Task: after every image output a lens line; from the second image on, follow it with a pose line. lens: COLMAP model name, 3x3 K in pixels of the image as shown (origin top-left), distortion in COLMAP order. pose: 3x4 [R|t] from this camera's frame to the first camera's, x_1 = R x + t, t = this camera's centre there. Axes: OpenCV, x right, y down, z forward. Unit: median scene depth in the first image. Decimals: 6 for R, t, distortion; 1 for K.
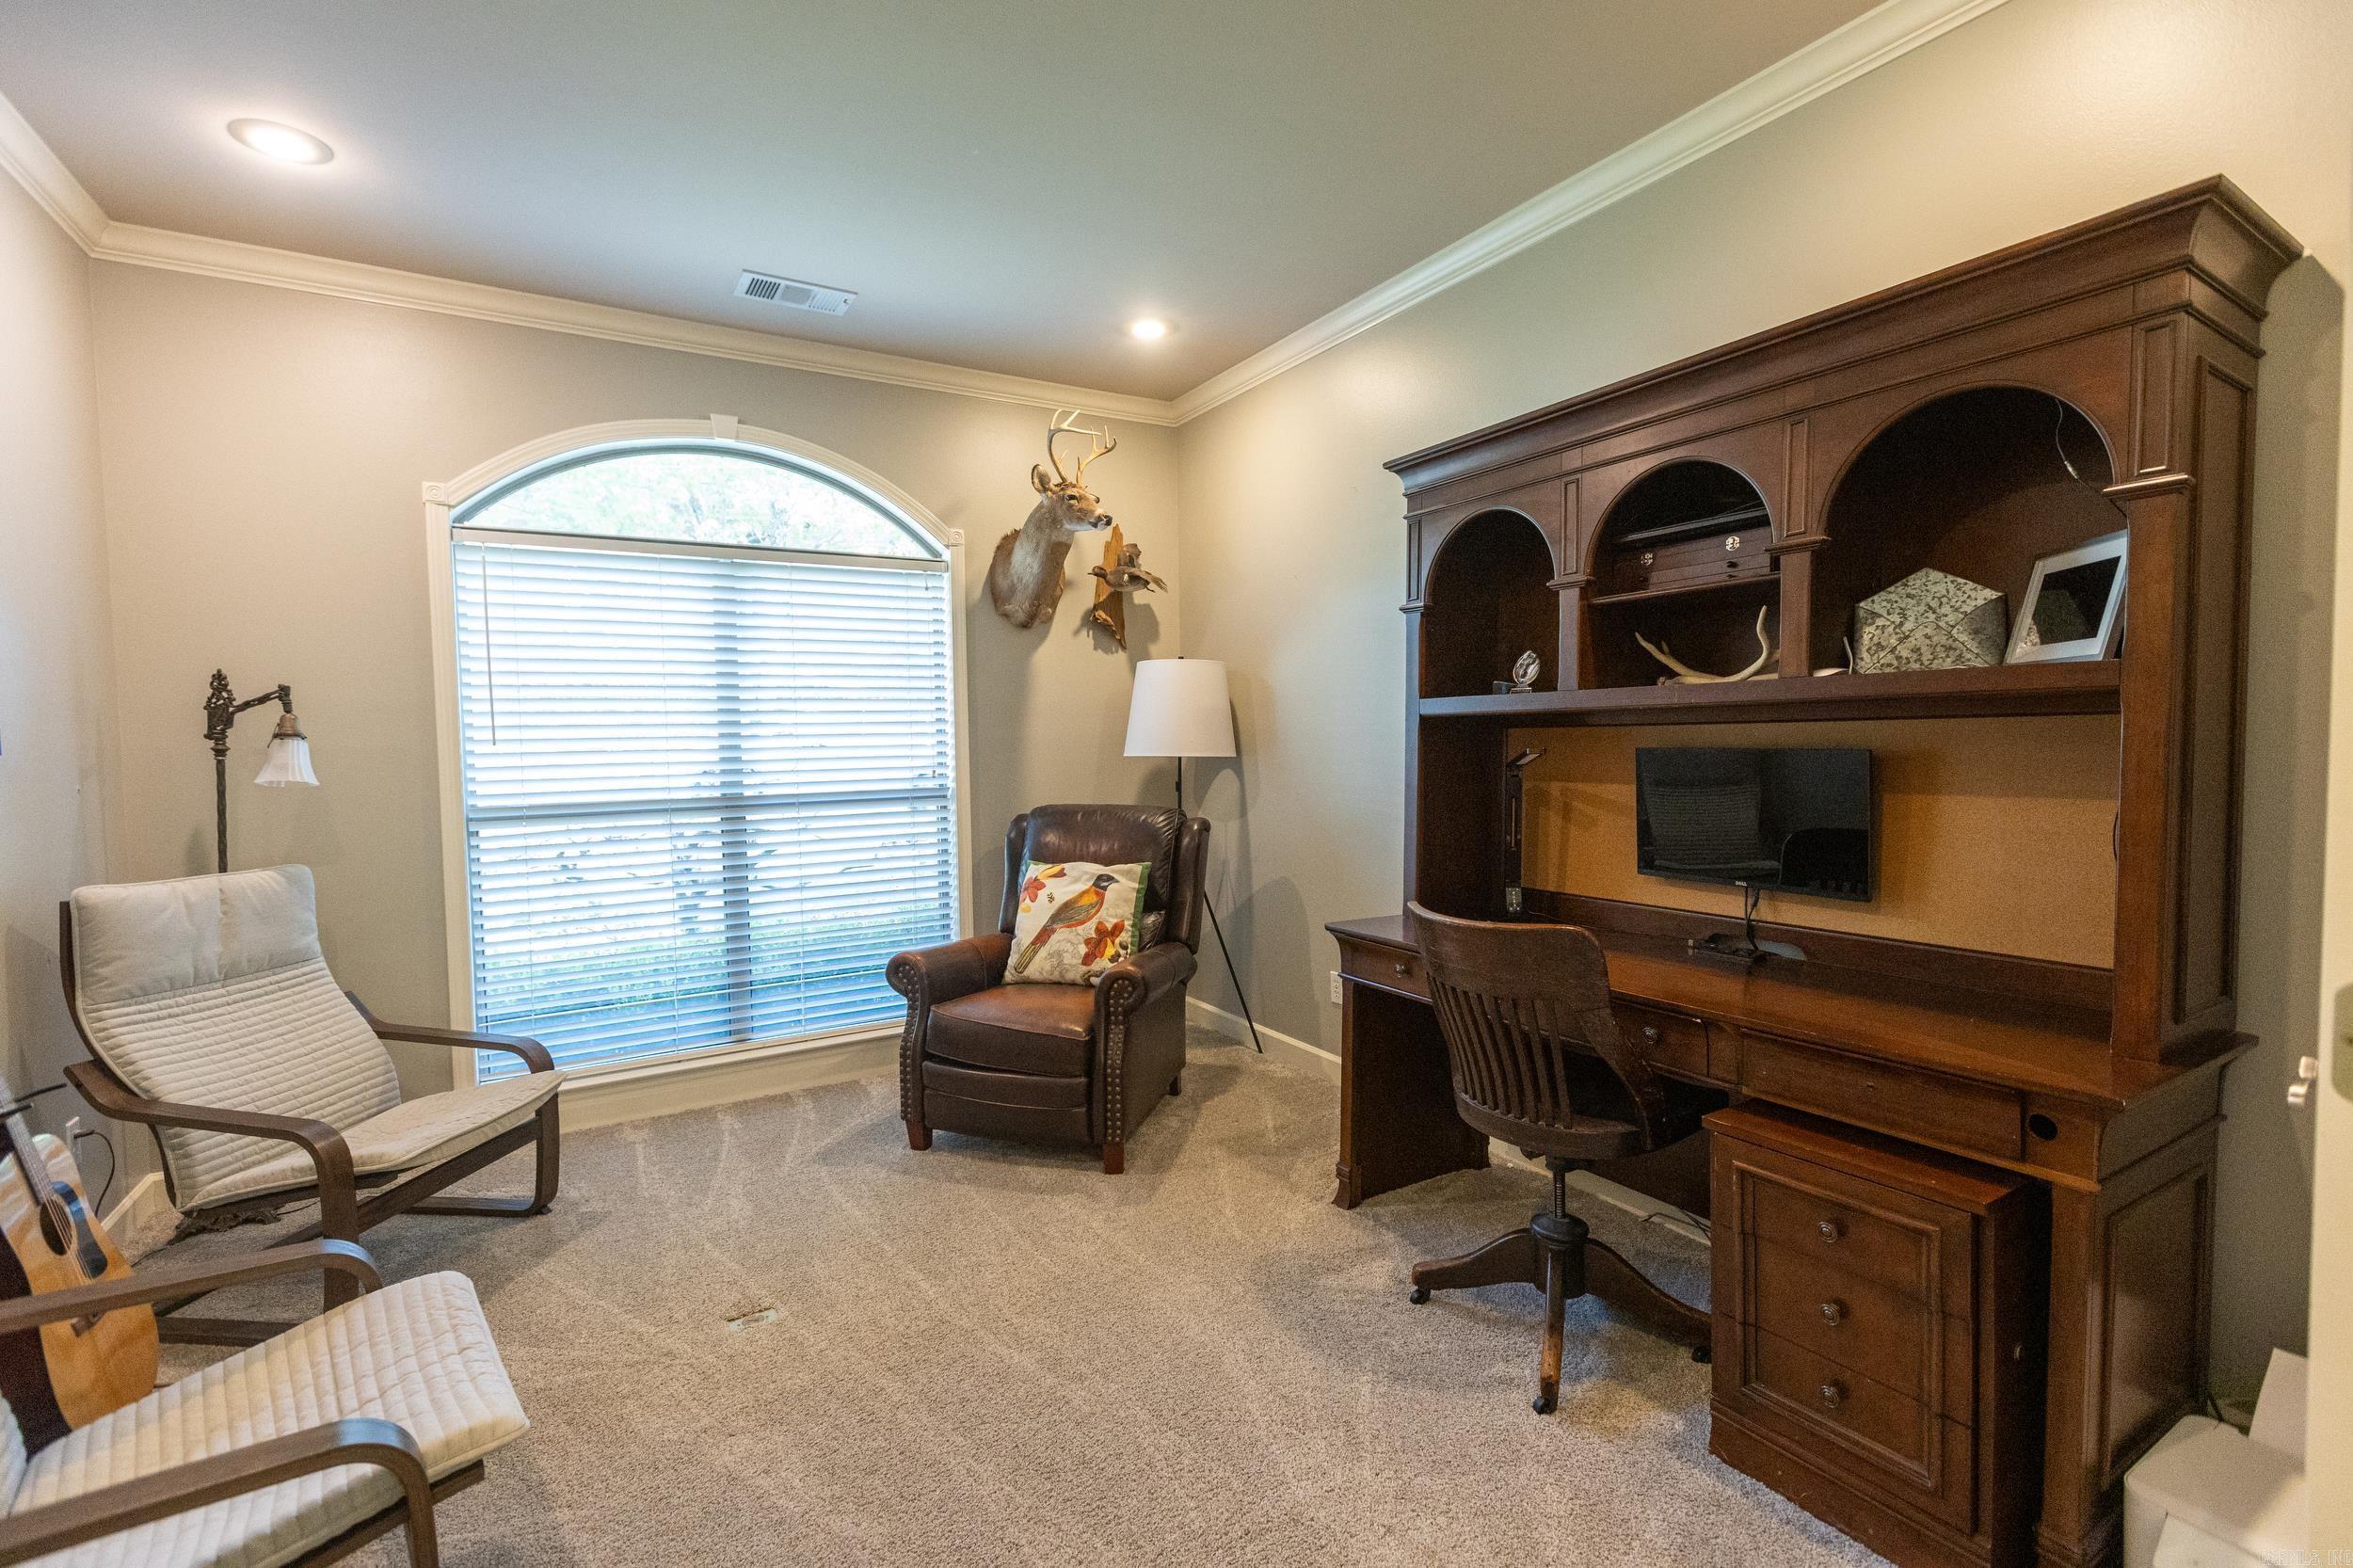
lens RADIAL K [[1031.8, 0, 1171.8], [0, 1031.8, 794.8], [0, 0, 1]] dist [0.001688, 0.002200]
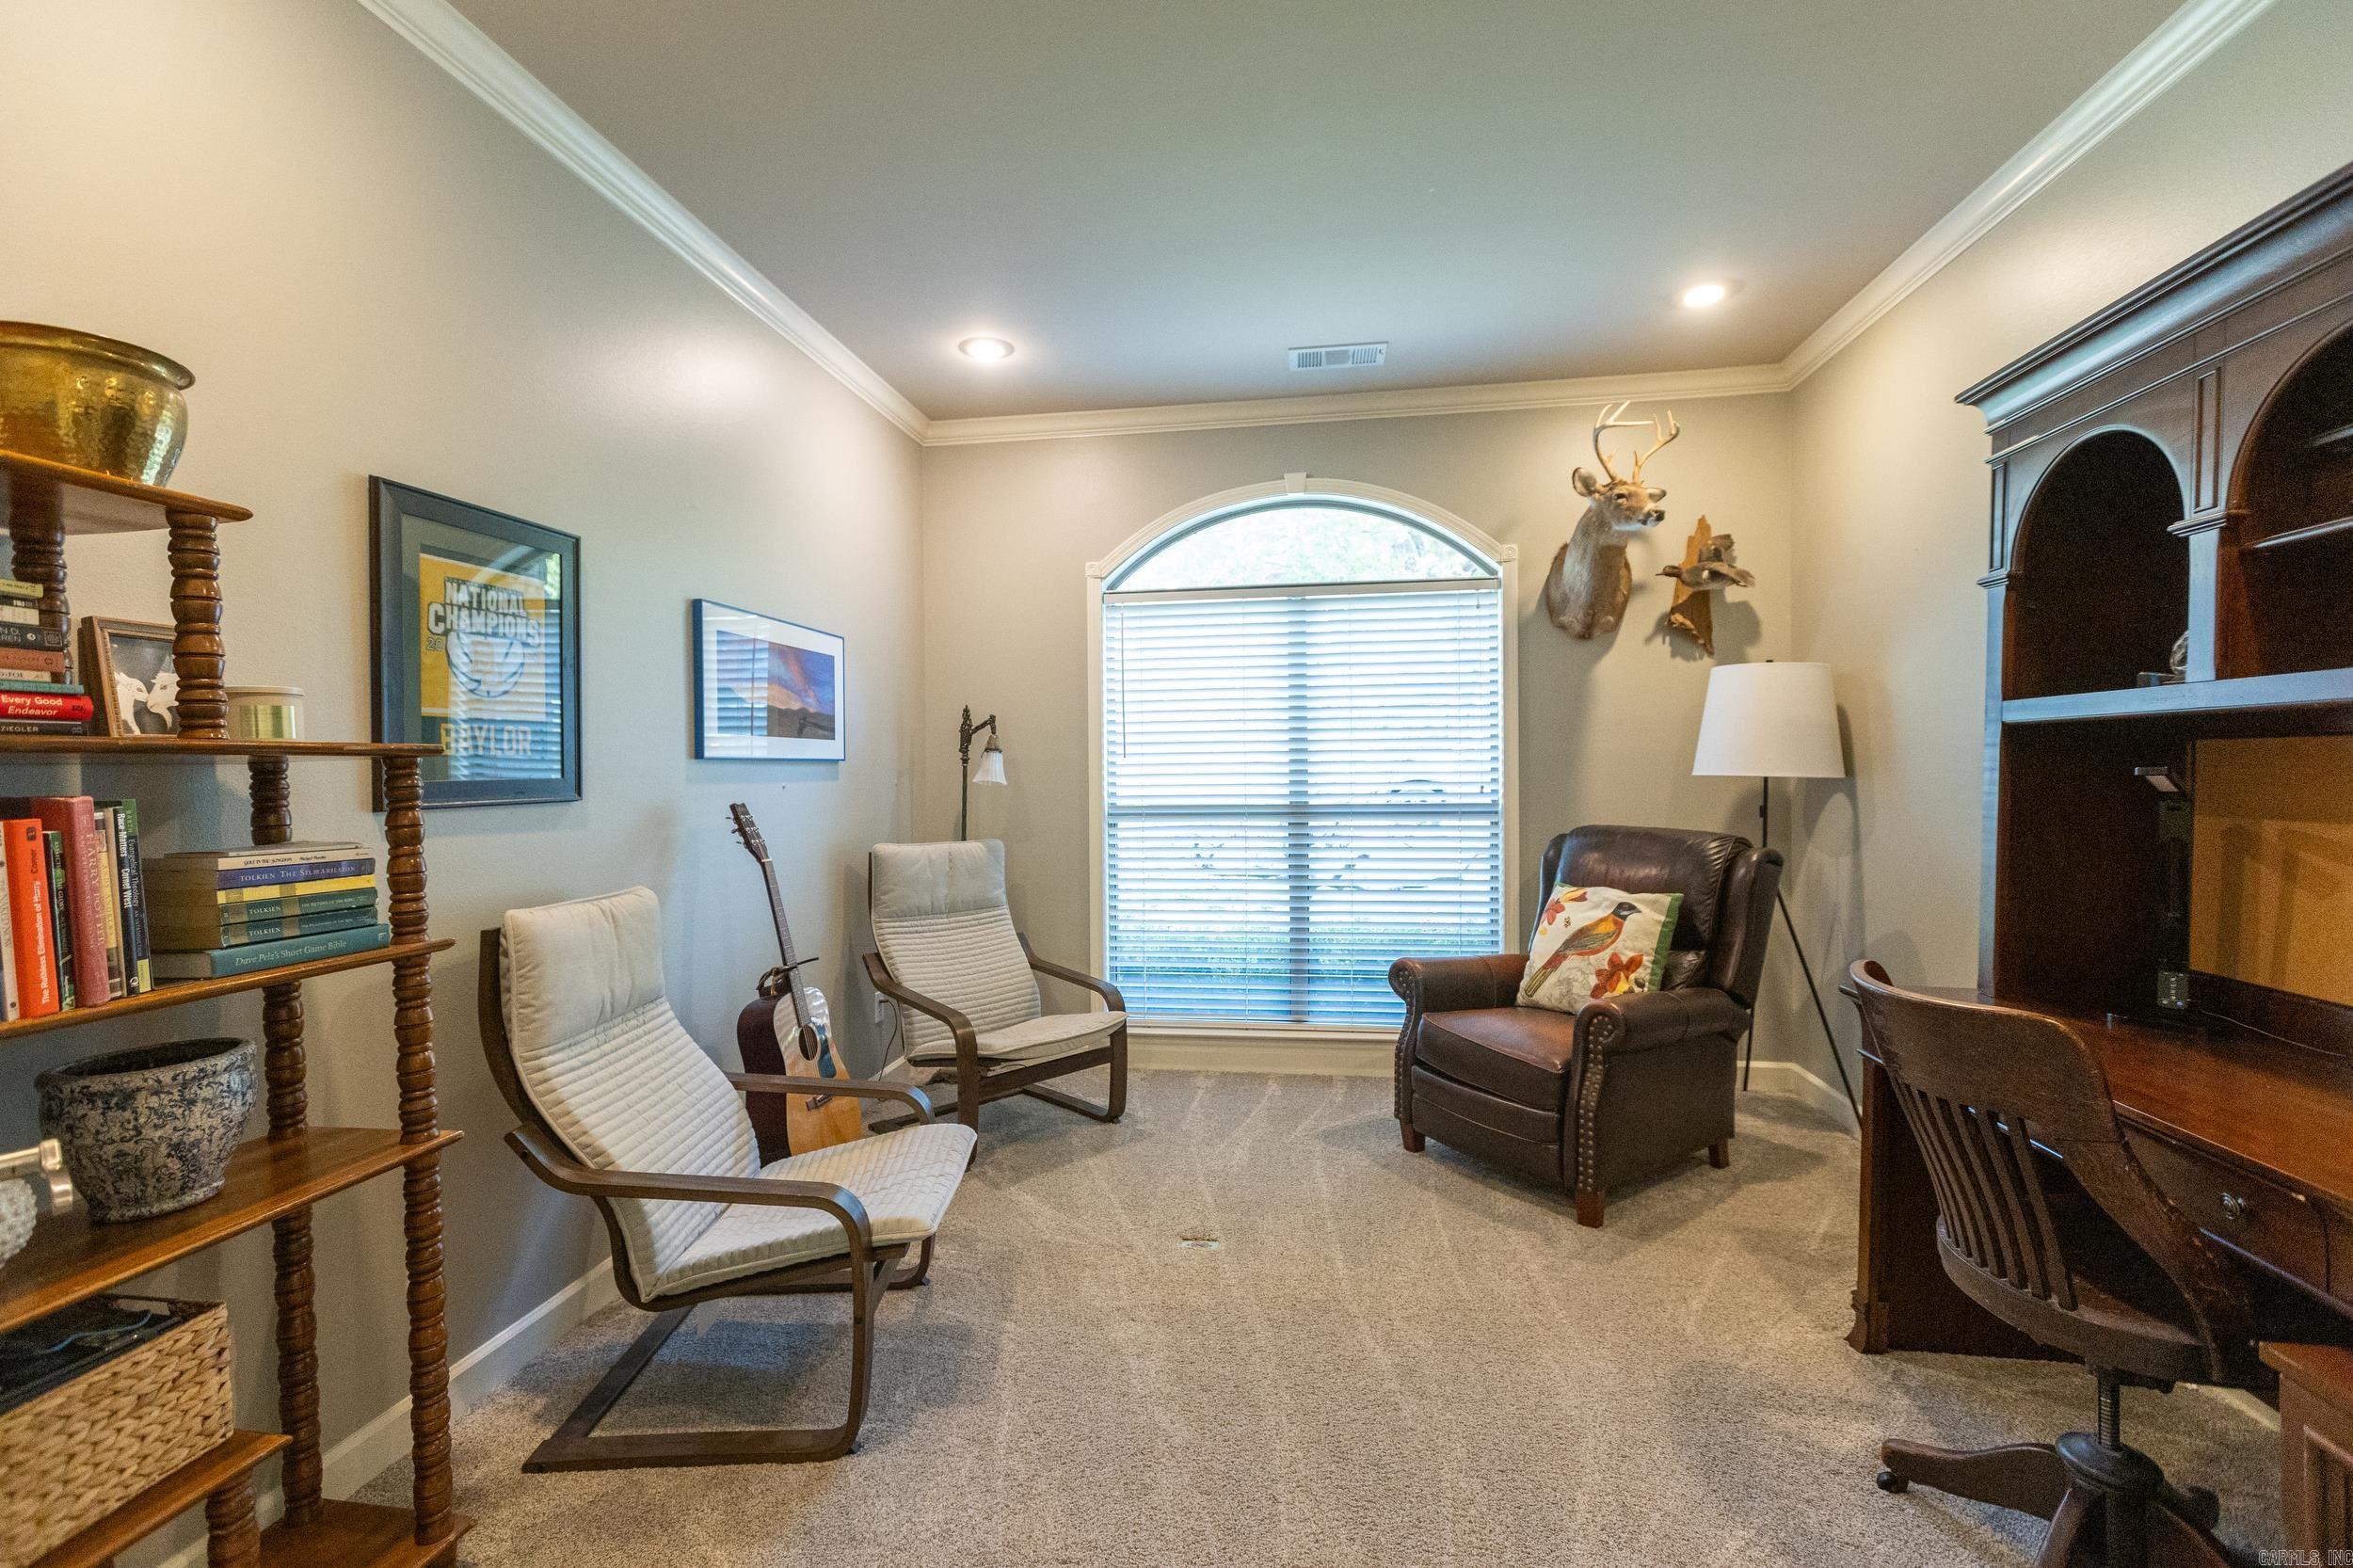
lens RADIAL K [[1031.8, 0, 1182.9], [0, 1031.8, 788.6], [0, 0, 1]] dist [0.001688, 0.002200]
pose [[0.773724, 0.023644, -0.633081, 0.241777], [-0.039538, 0.999157, -0.011005, 0.002148], [0.632287, 0.033546, 0.774007, 0.046732]]
